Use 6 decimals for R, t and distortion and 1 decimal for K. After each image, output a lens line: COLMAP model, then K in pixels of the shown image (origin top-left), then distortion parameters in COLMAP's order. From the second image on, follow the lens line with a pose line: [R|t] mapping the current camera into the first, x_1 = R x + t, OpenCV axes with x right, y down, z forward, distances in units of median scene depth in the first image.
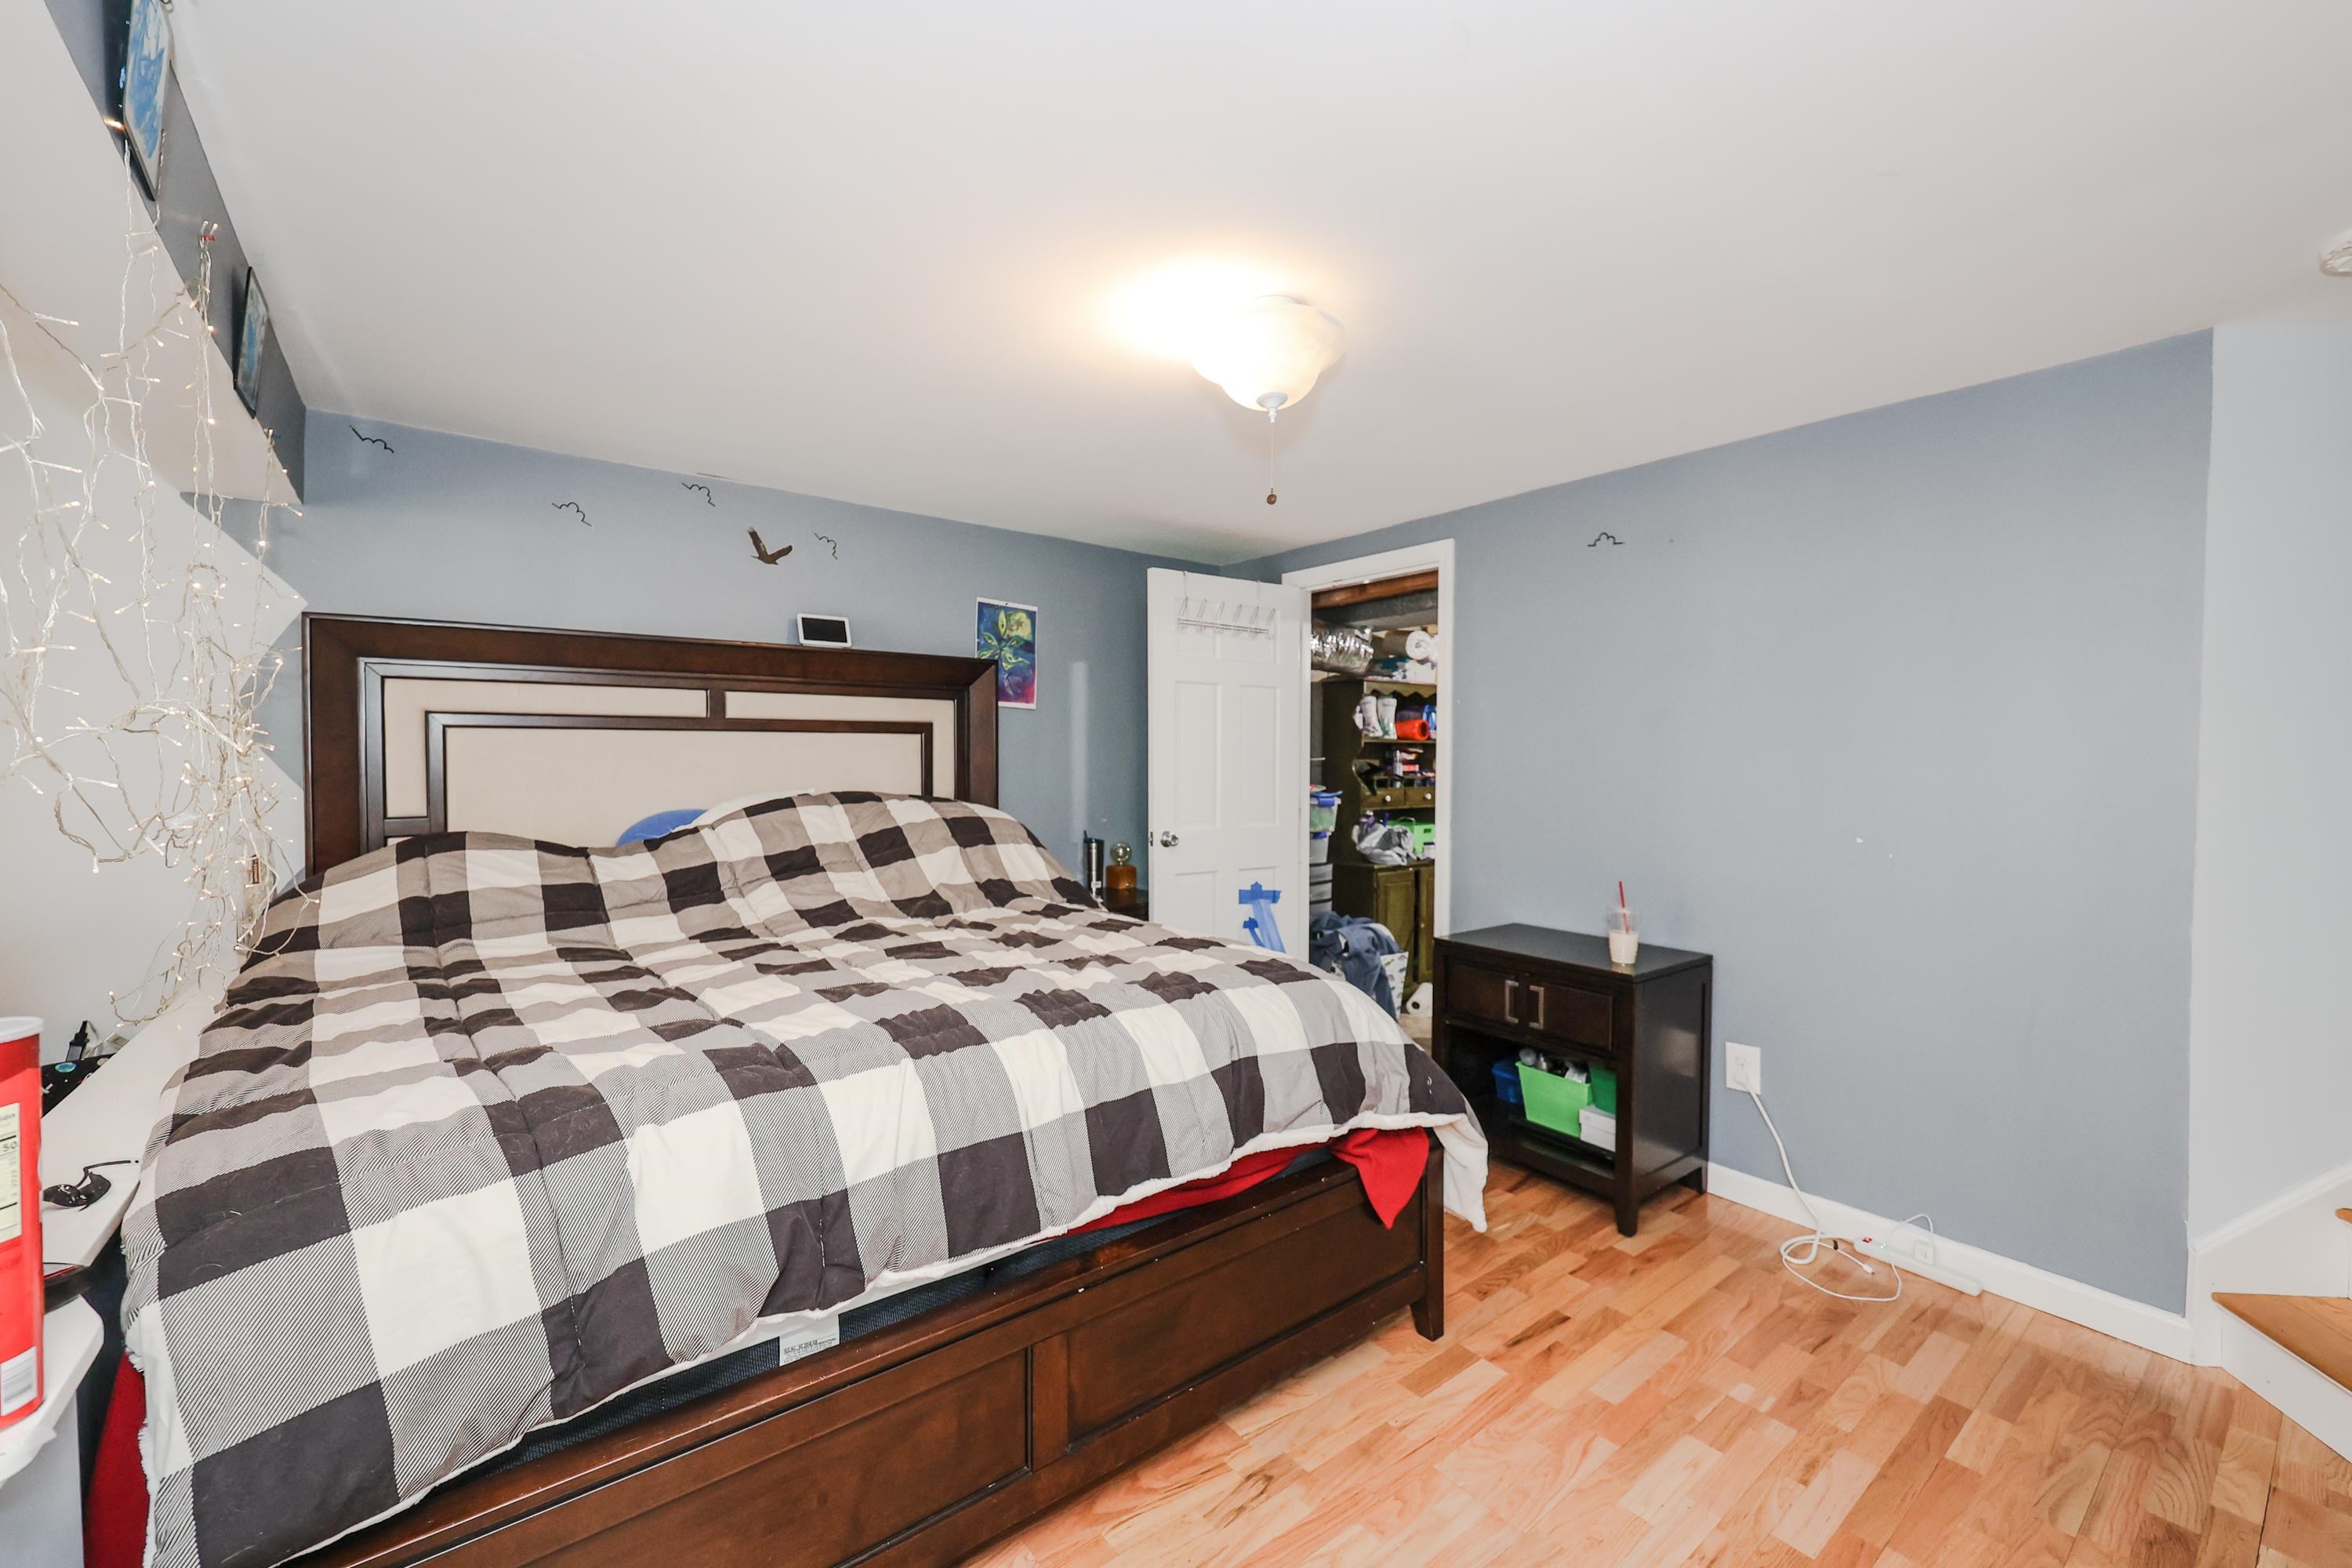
lens RADIAL K [[964.1, 0, 1176.0], [0, 964.1, 784.0], [0, 0, 1]] dist [0.001650, 0.000145]
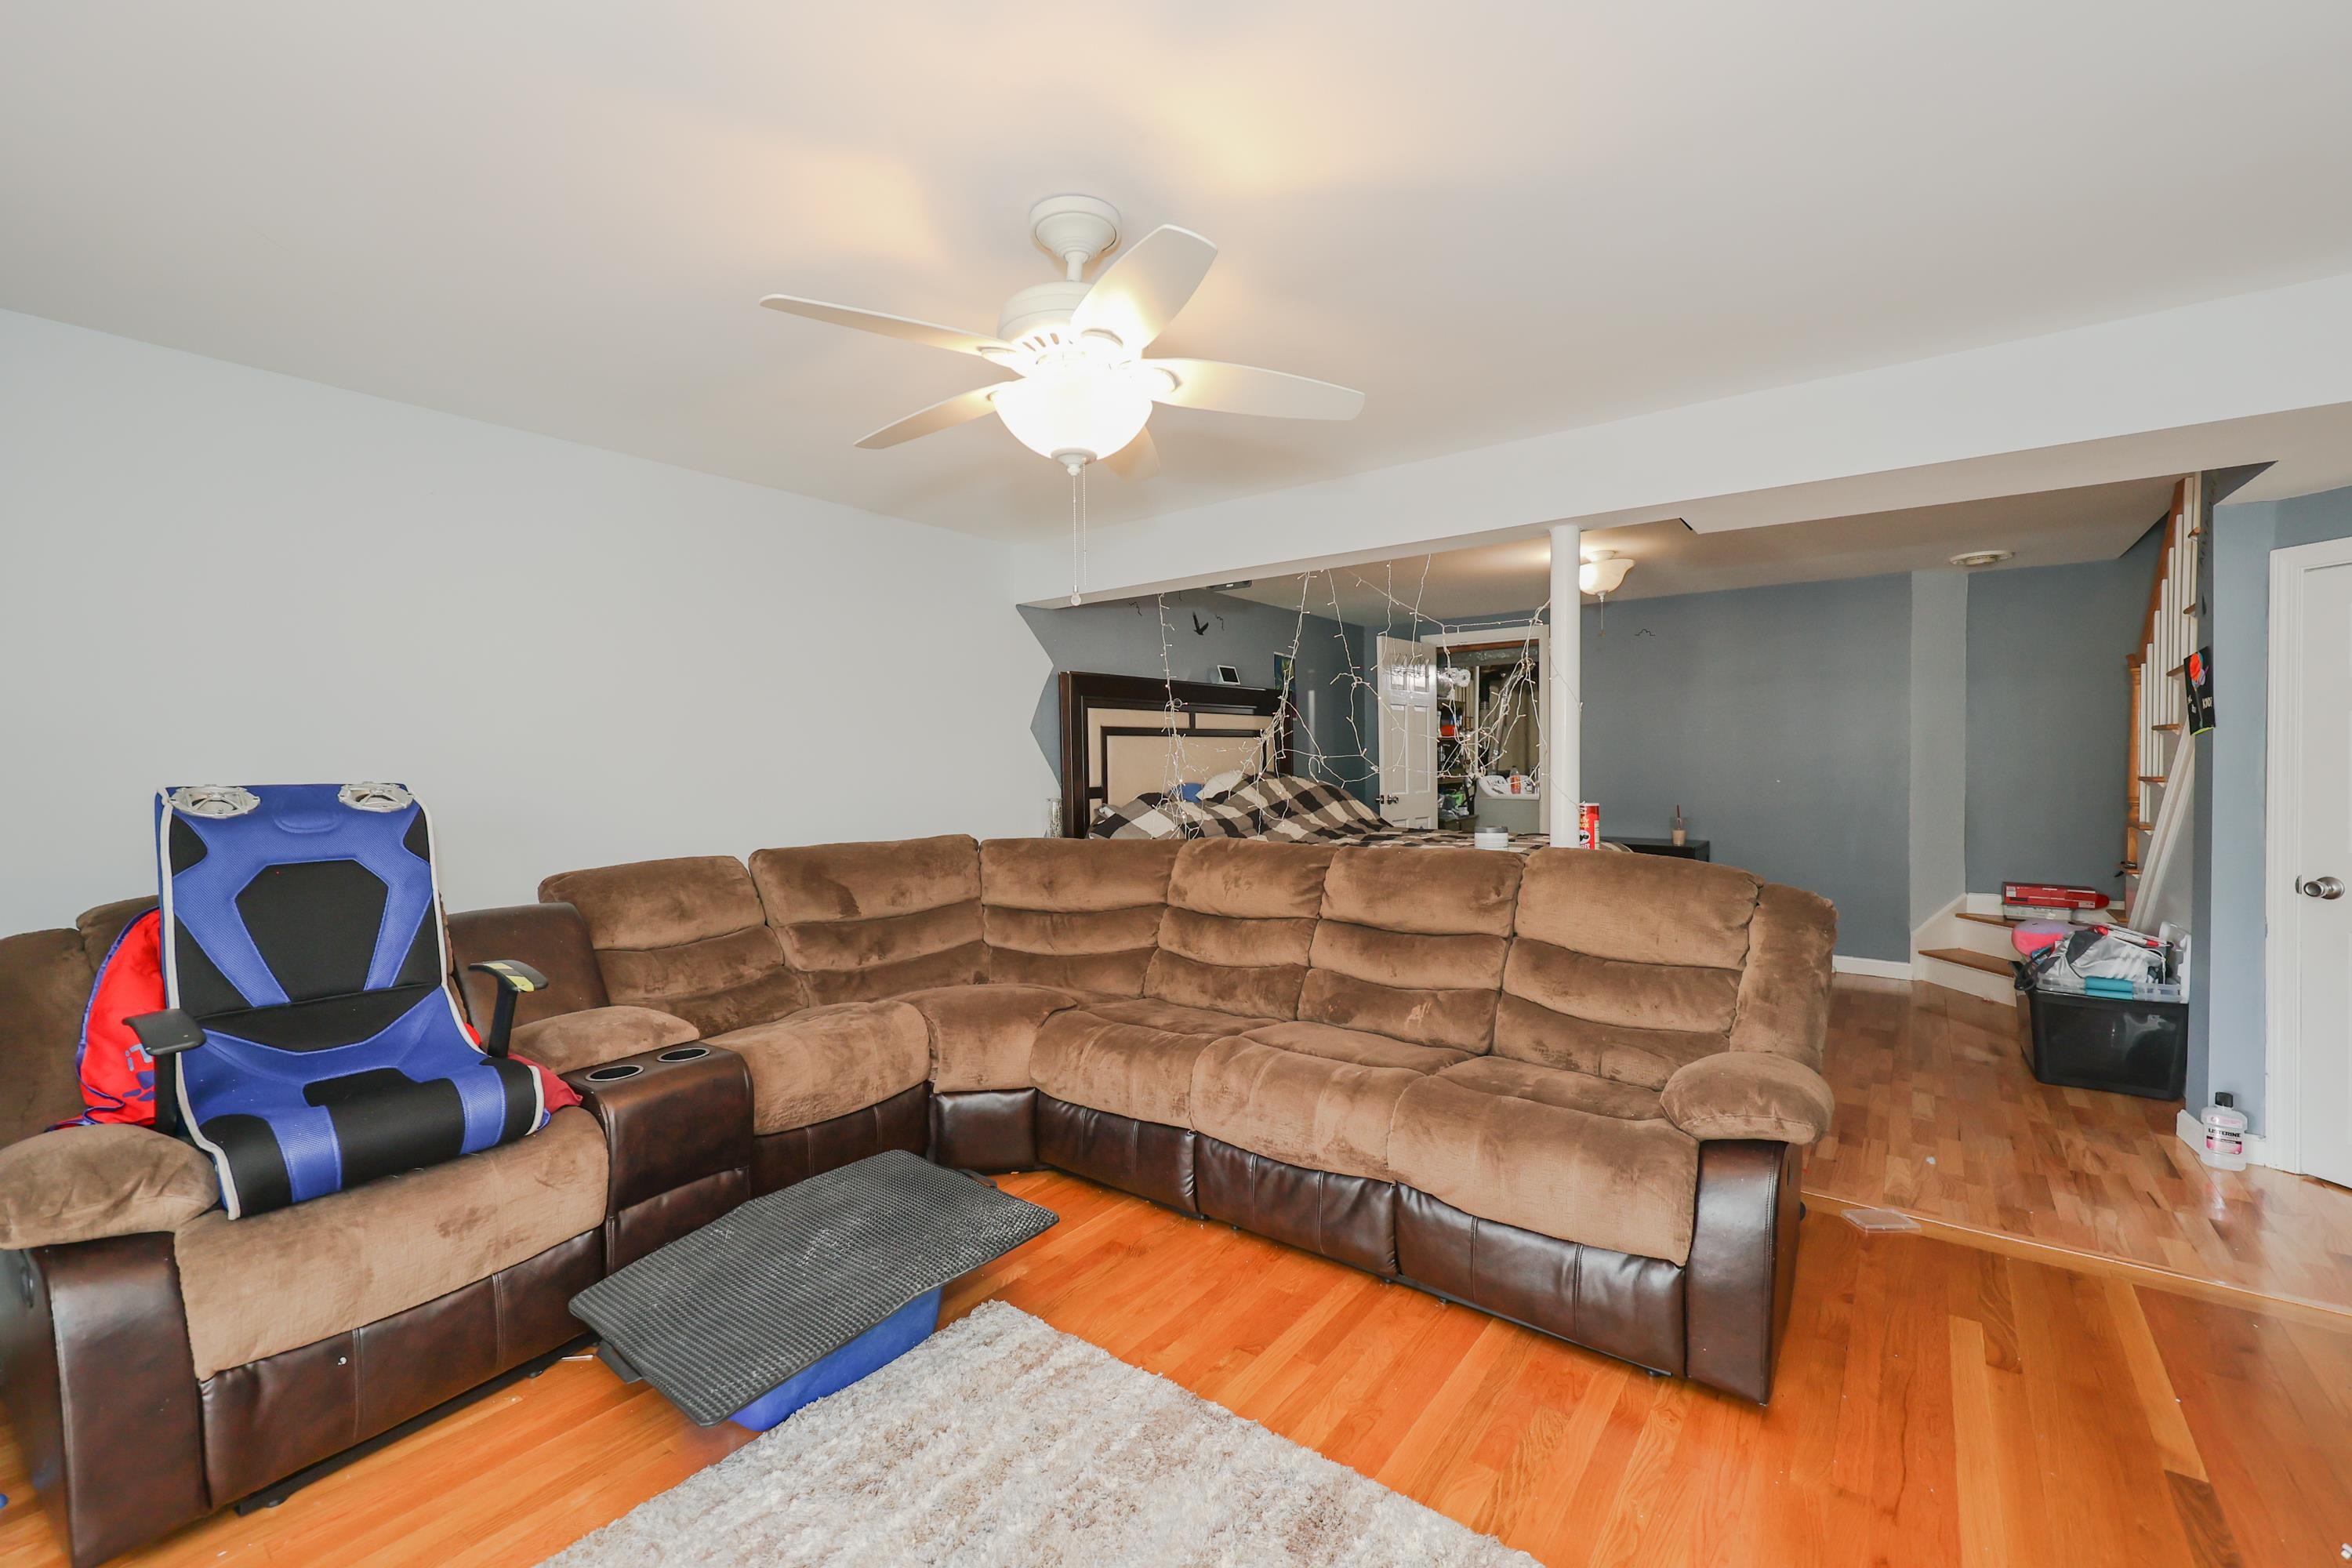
lens RADIAL K [[964.1, 0, 1176.0], [0, 964.1, 784.0], [0, 0, 1]] dist [0.001650, 0.000145]
pose [[0.964770, -0.019357, 0.262380, -0.932286], [0.017489, 0.999802, 0.009451, 0.010569], [-0.262511, -0.004529, 0.964918, -0.598783]]
